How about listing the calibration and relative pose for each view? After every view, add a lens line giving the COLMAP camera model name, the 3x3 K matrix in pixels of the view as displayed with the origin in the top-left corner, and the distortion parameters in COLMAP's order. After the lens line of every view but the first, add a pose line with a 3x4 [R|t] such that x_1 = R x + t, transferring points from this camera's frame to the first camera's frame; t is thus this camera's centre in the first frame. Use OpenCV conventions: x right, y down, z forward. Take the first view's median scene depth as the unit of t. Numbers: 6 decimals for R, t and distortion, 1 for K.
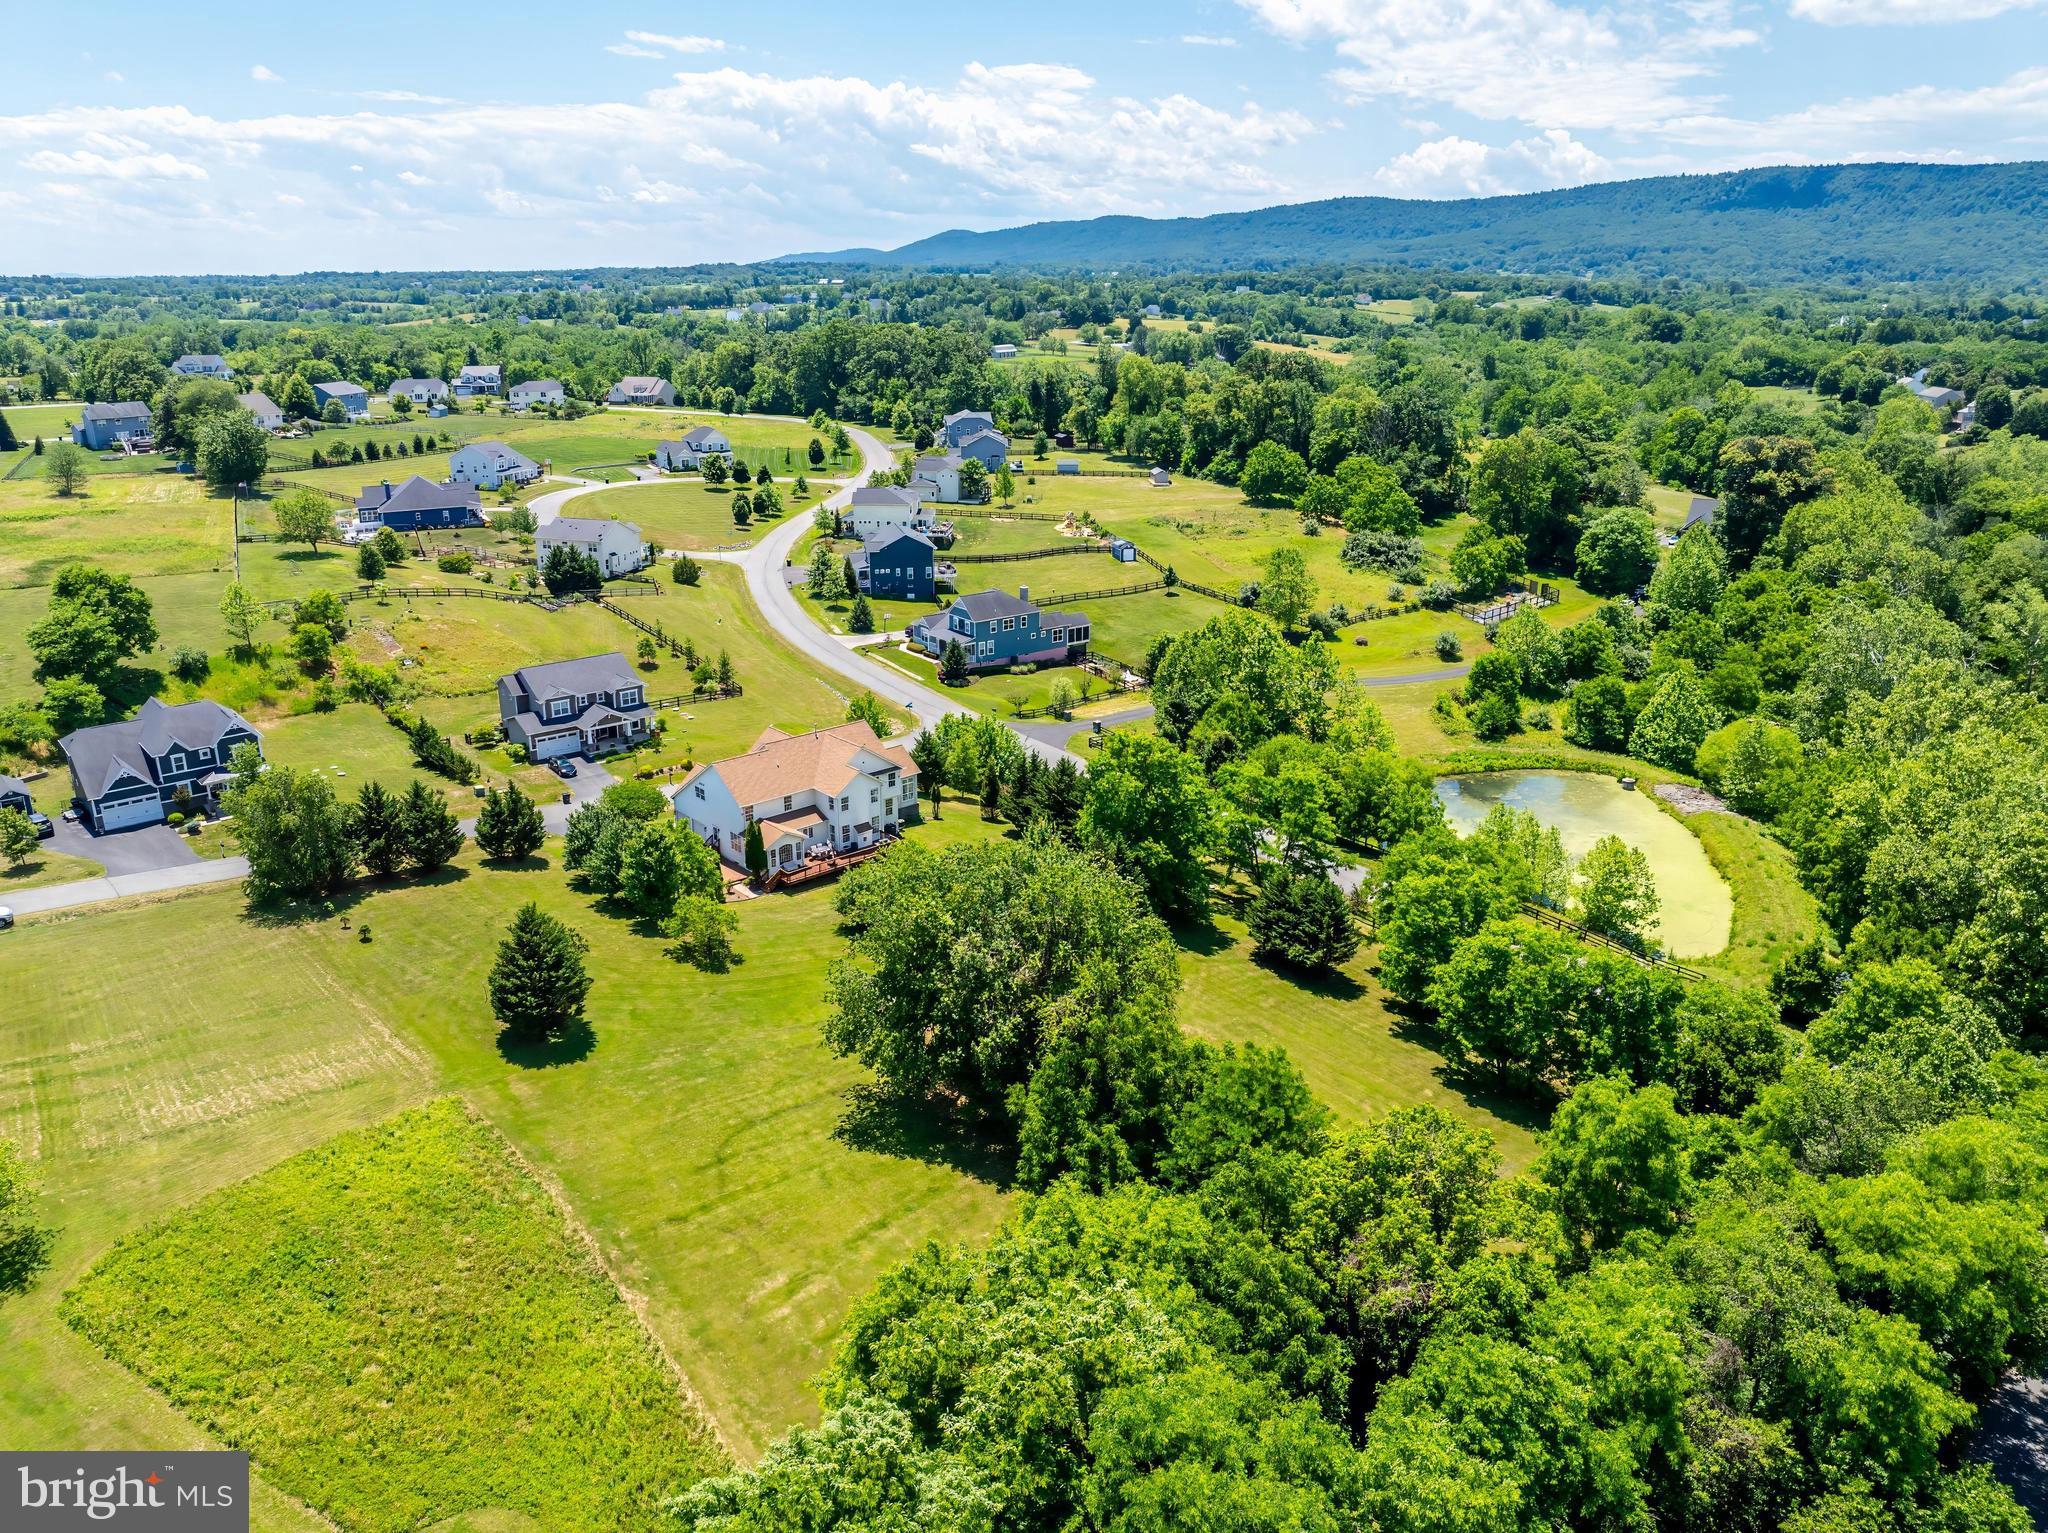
lens RADIAL K [[1455.0, 0, 1025.1], [0, 1455.0, 734.2], [0, 0, 1]] dist [-0.040705, -0.010221]
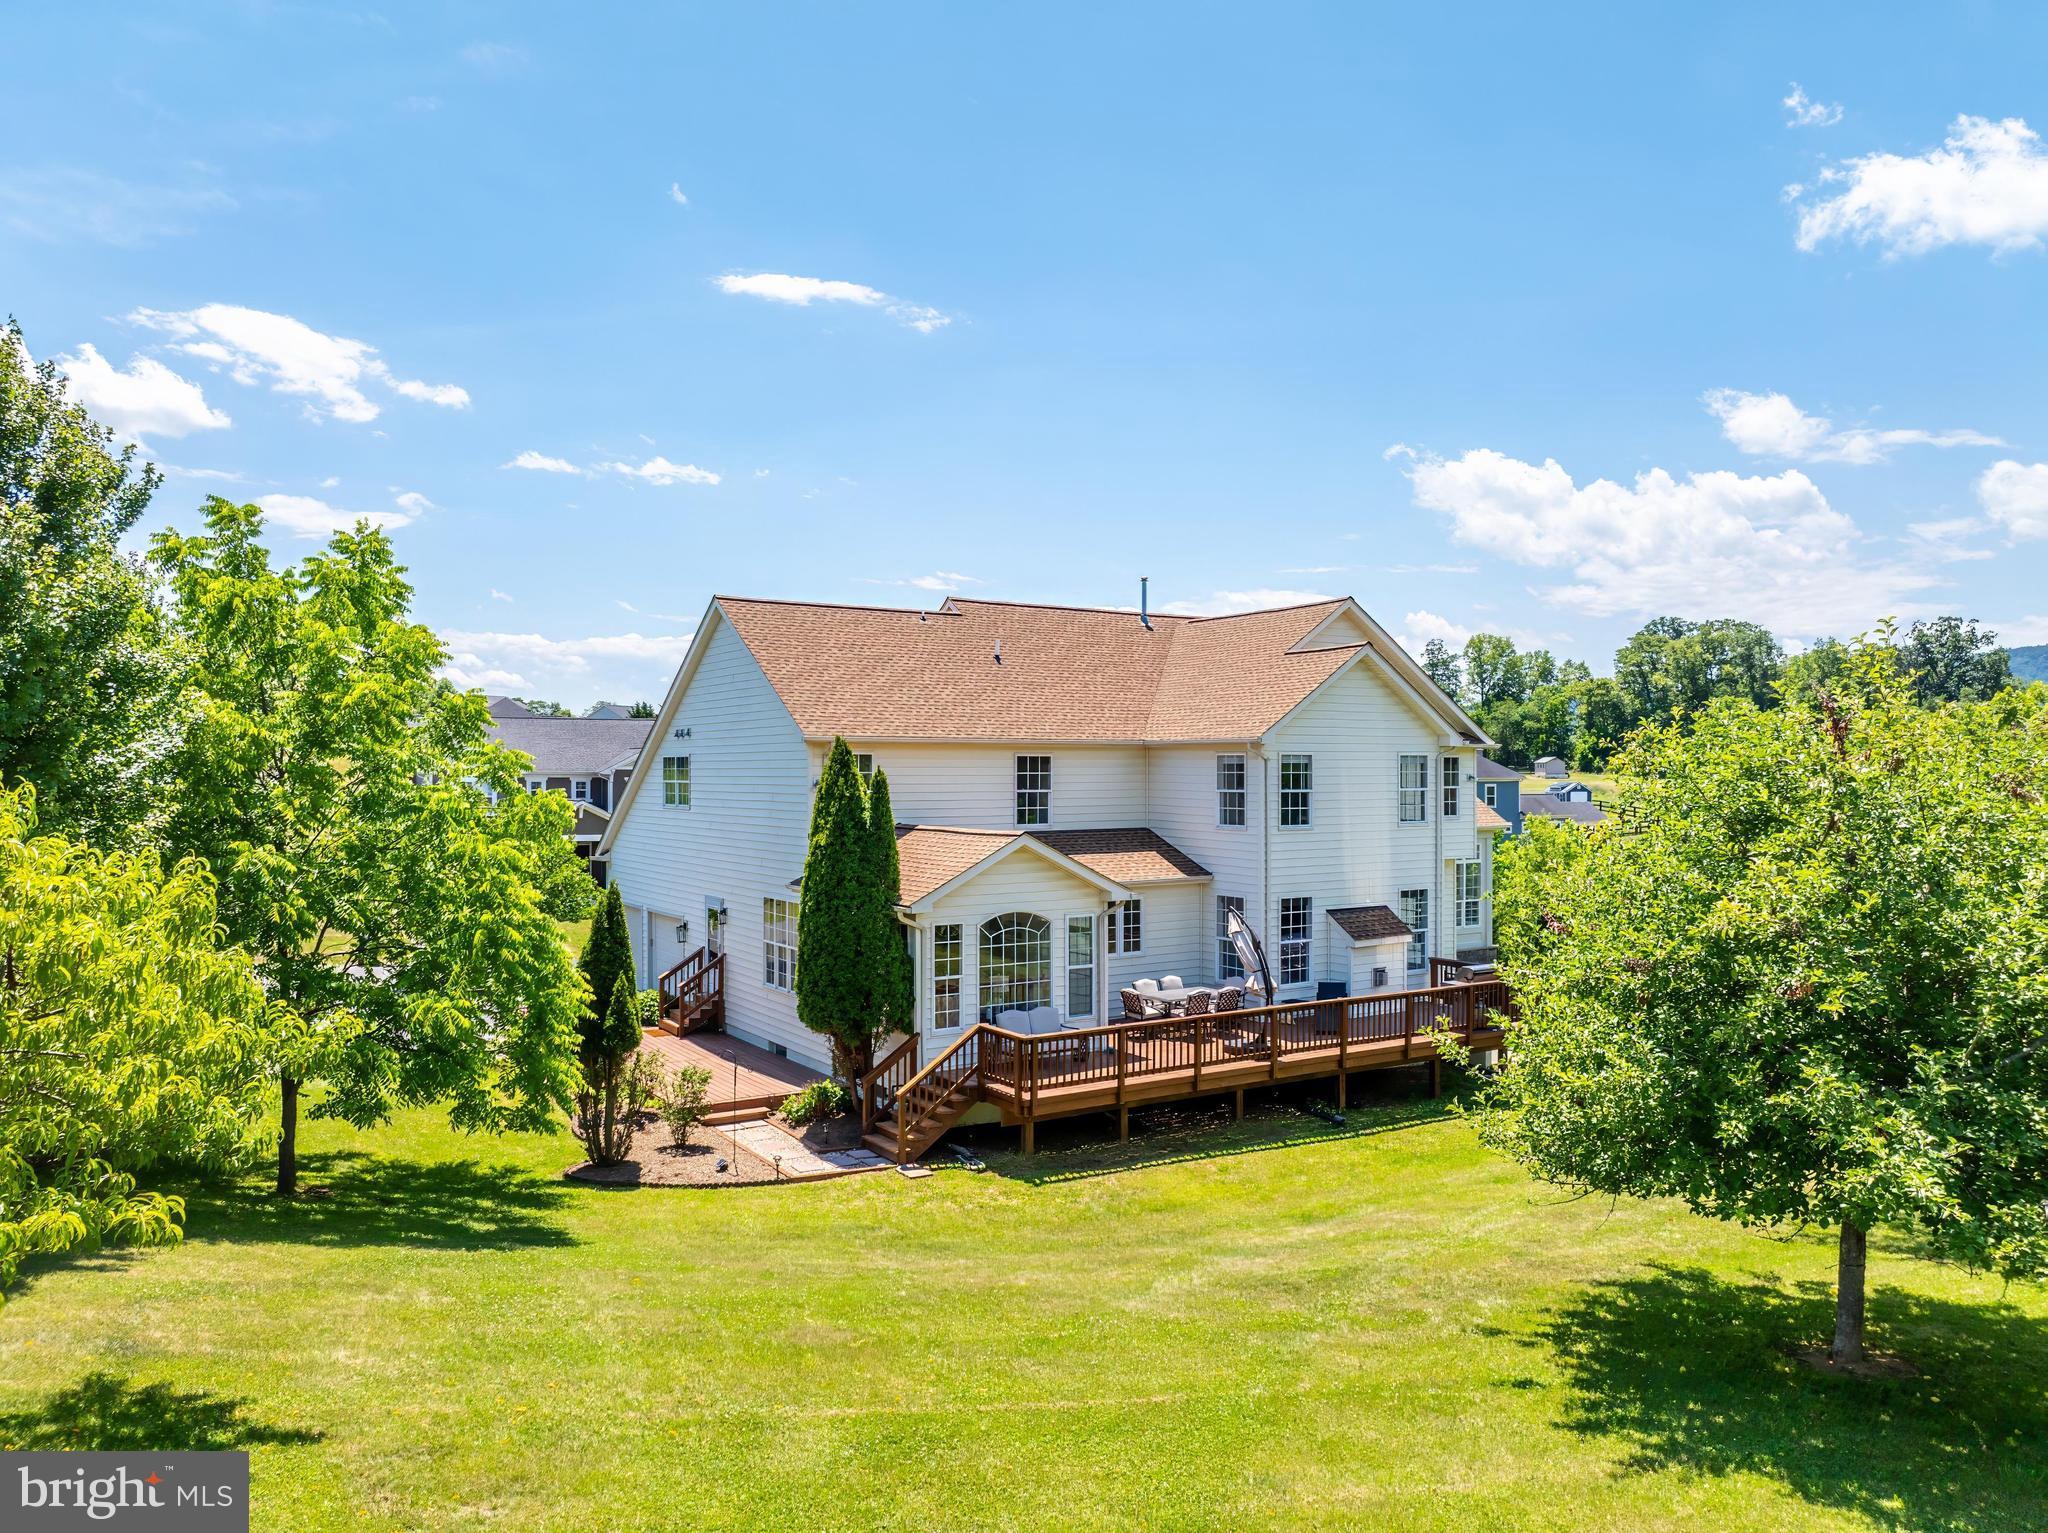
lens RADIAL K [[1443.7, 0, 1024.0], [0, 1443.7, 766.5], [0, 0, 1]] dist [-0.035392, -0.007649]
pose [[0.988233, 0.000724, -0.152957, -0.070738], [-0.047735, 0.951507, -0.303901, 0.059982], [0.145320, 0.307626, 0.940345, 0.428147]]
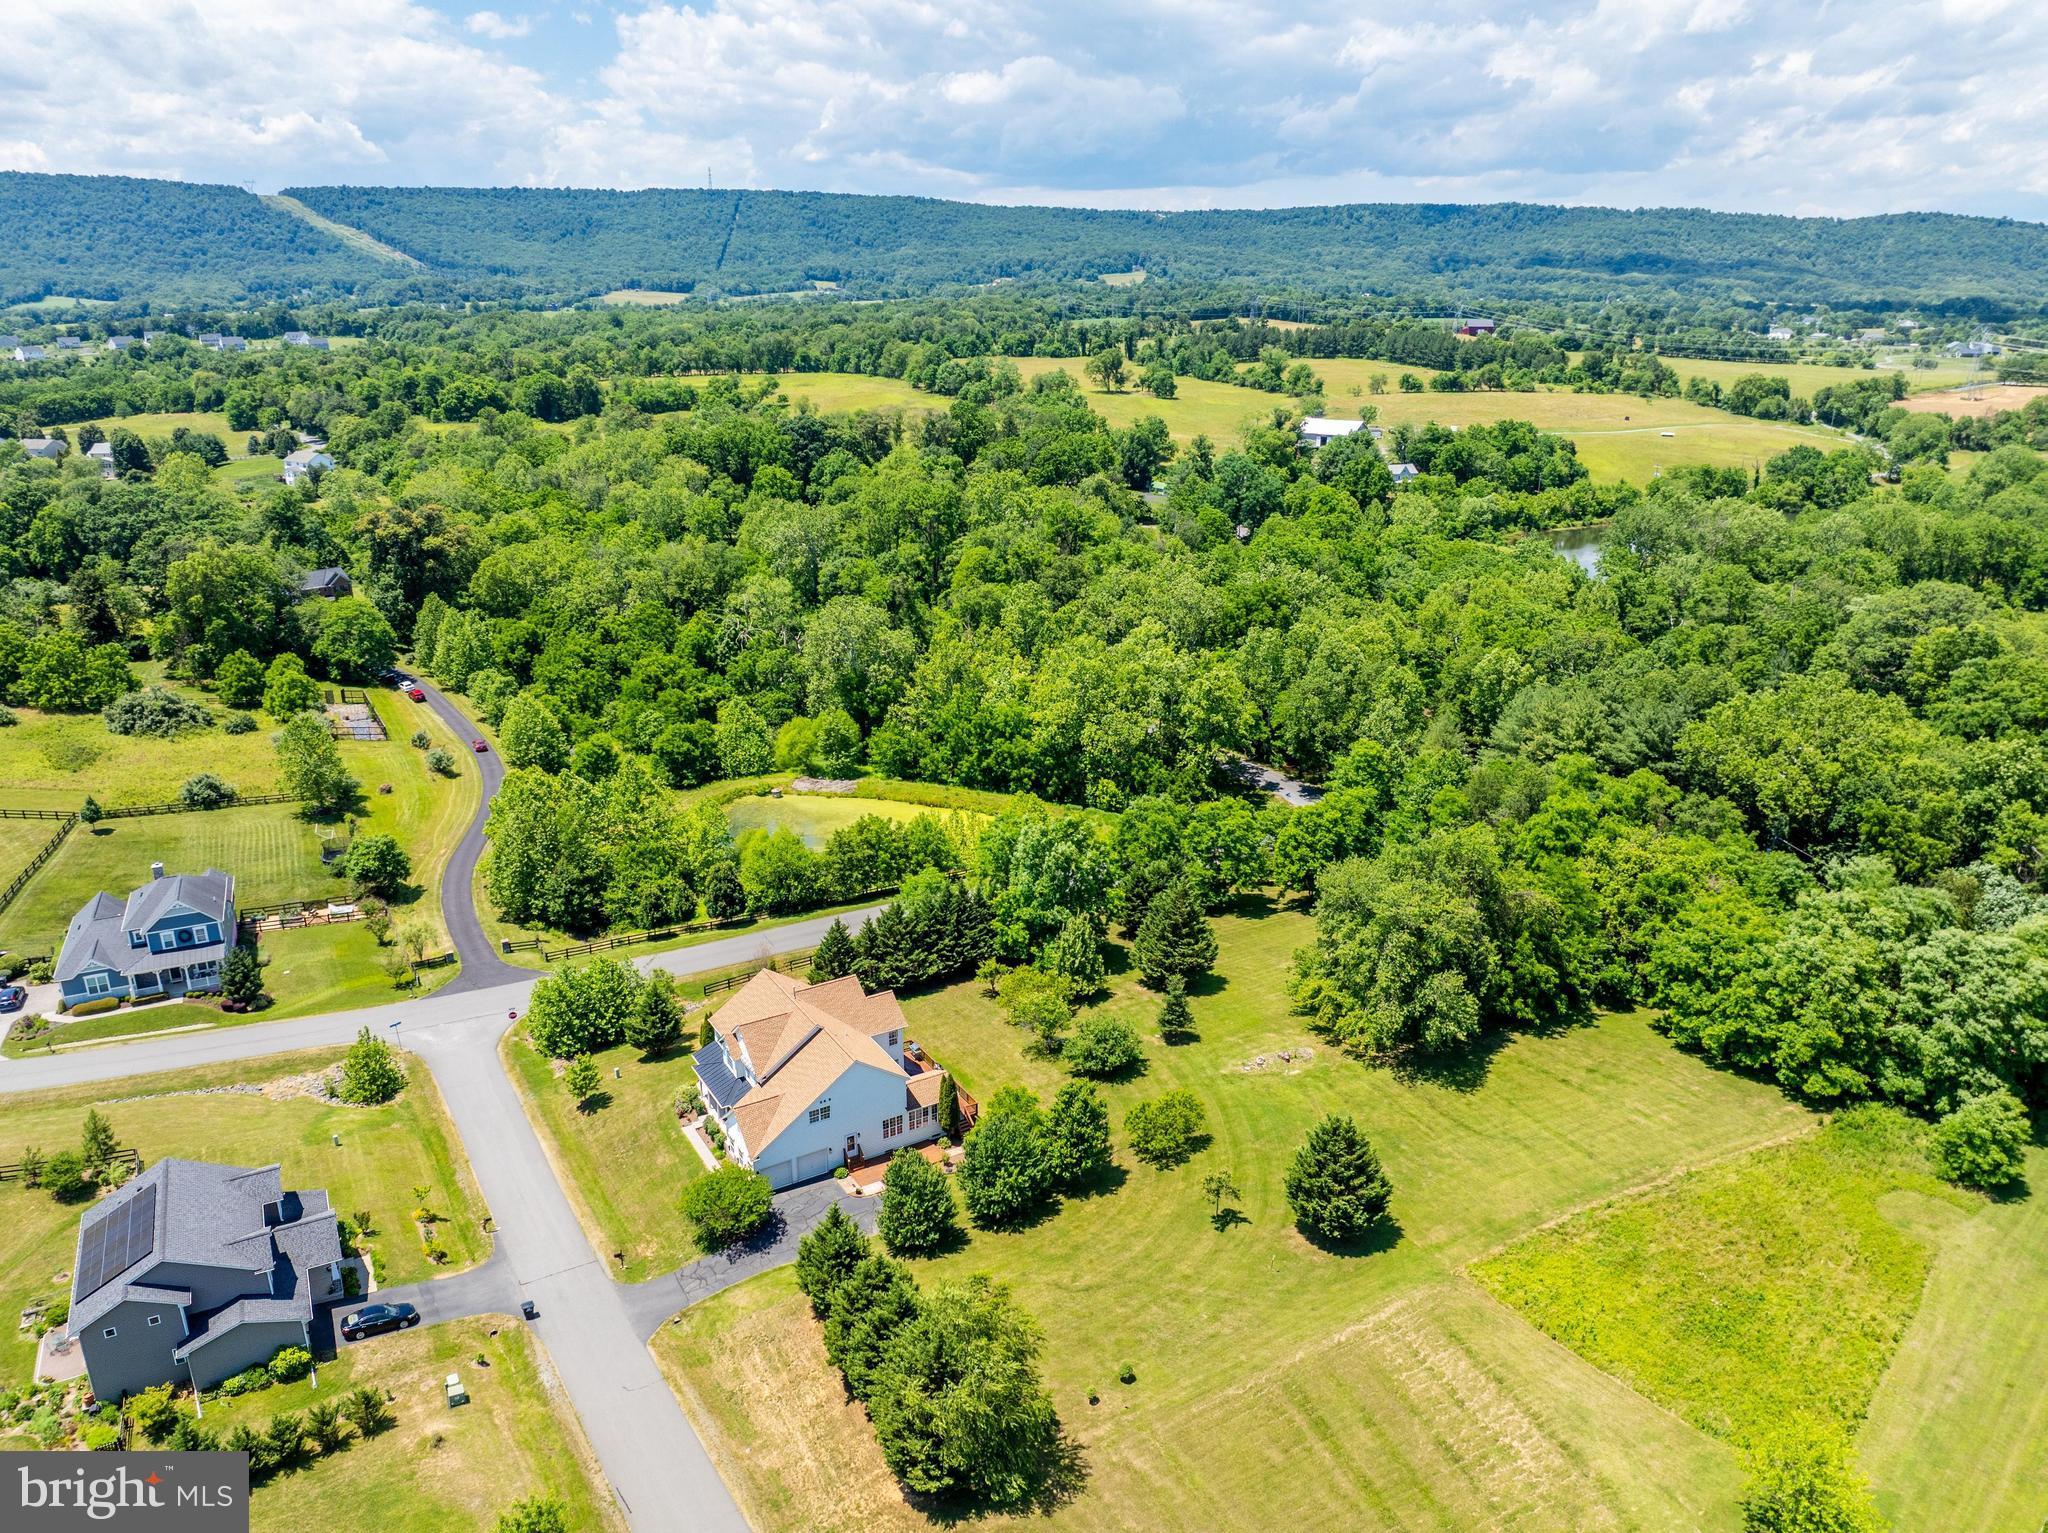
lens RADIAL K [[1443.7, 0, 1024.0], [0, 1443.7, 766.5], [0, 0, 1]] dist [-0.035392, -0.007649]
pose [[0.179727, -0.316706, 0.931341, -0.490621], [0.302615, 0.918647, 0.253992, -0.169828], [-0.936014, 0.236189, 0.260946, 0.348425]]
